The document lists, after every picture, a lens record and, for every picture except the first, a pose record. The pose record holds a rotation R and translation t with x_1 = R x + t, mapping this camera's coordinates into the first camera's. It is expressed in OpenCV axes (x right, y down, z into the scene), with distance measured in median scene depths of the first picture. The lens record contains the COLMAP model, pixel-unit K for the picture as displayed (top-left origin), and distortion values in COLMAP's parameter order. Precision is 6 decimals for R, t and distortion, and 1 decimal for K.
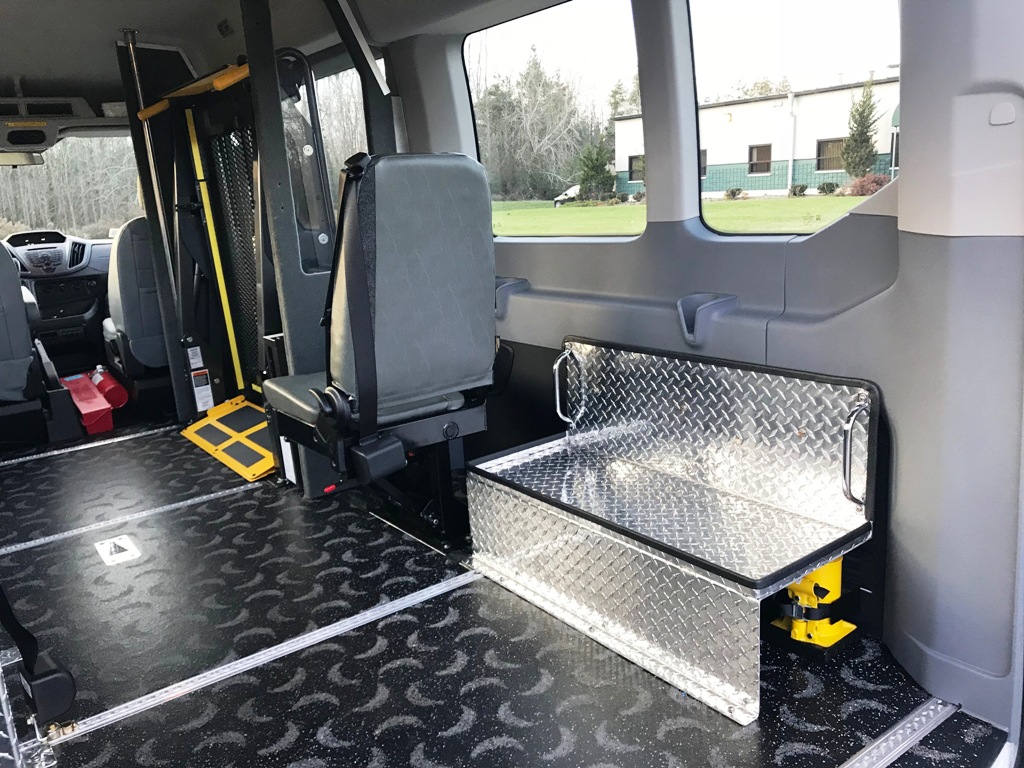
lens RADIAL K [[850.2, 0, 514.6], [0, 850.2, 372.2], [0, 0, 1]] dist [0.046927, -0.073441]
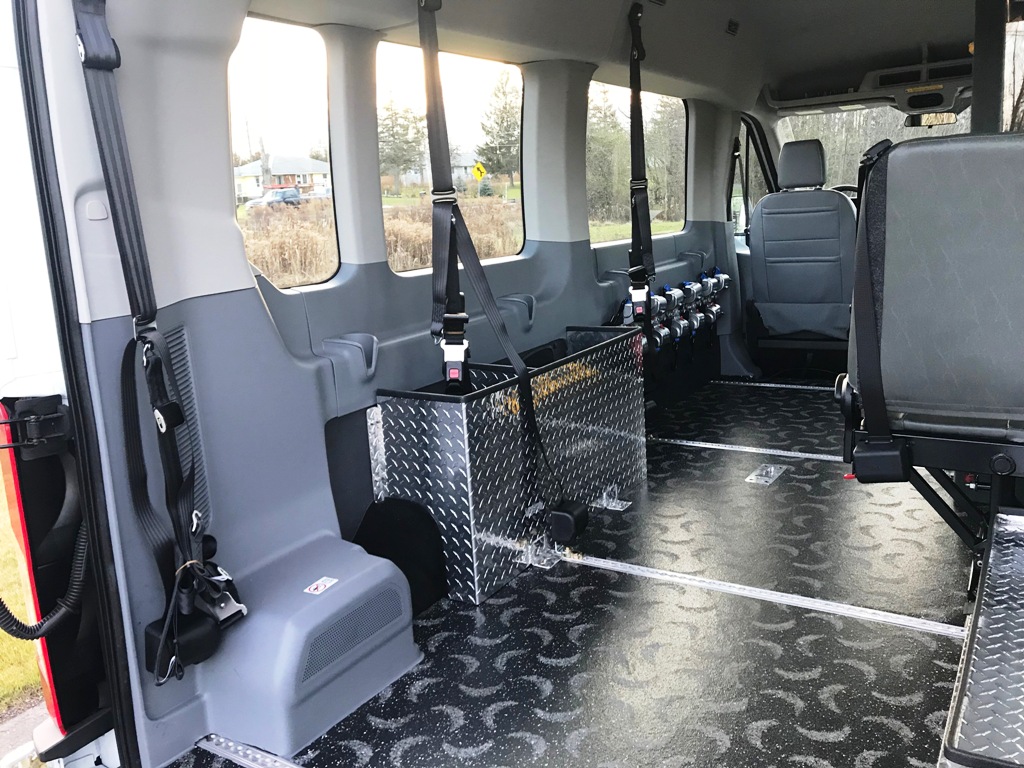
lens RADIAL K [[842.3, 0, 508.6], [0, 842.3, 384.1], [0, 0, 1]] dist [0.047233, -0.065697]
pose [[0.364661, 0.239851, -0.899719, 0.459609], [-0.160343, 0.967996, 0.193065, -0.087094], [0.917231, 0.073861, 0.391449, 0.218019]]
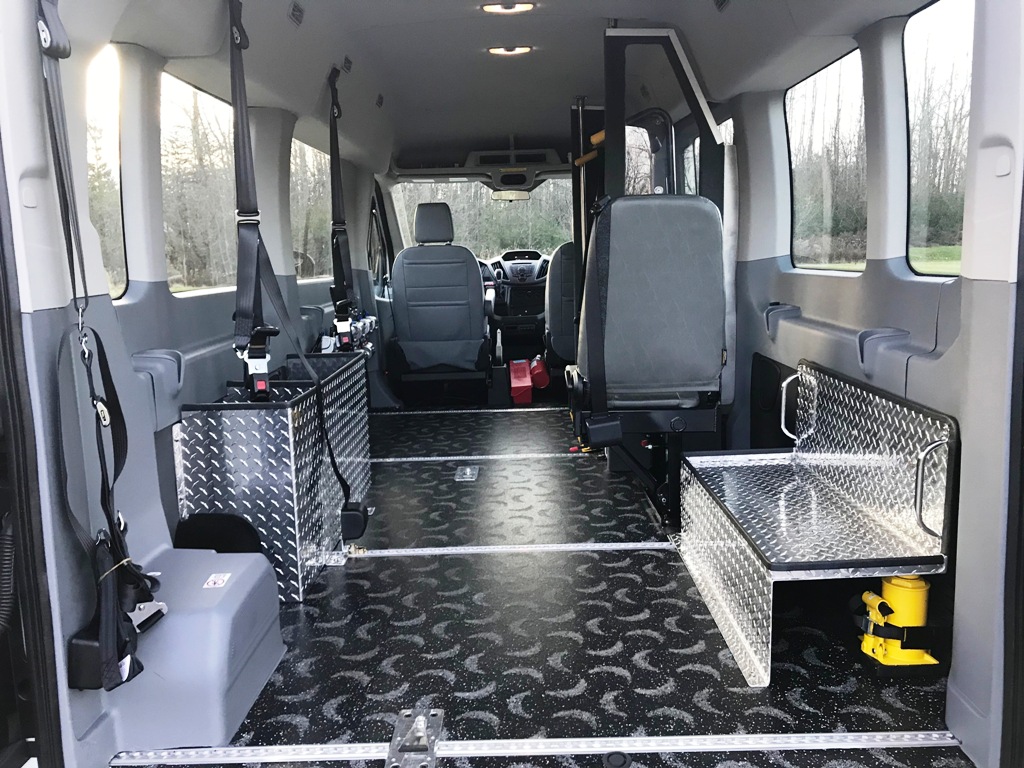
lens RADIAL K [[842.3, 0, 508.6], [0, 842.3, 384.1], [0, 0, 1]] dist [0.047233, -0.065697]
pose [[0.799919, 0.140005, -0.583548, 0.401183], [-0.154446, 0.987679, 0.025253, 0.018861], [0.579894, 0.069926, 0.811686, -0.099570]]
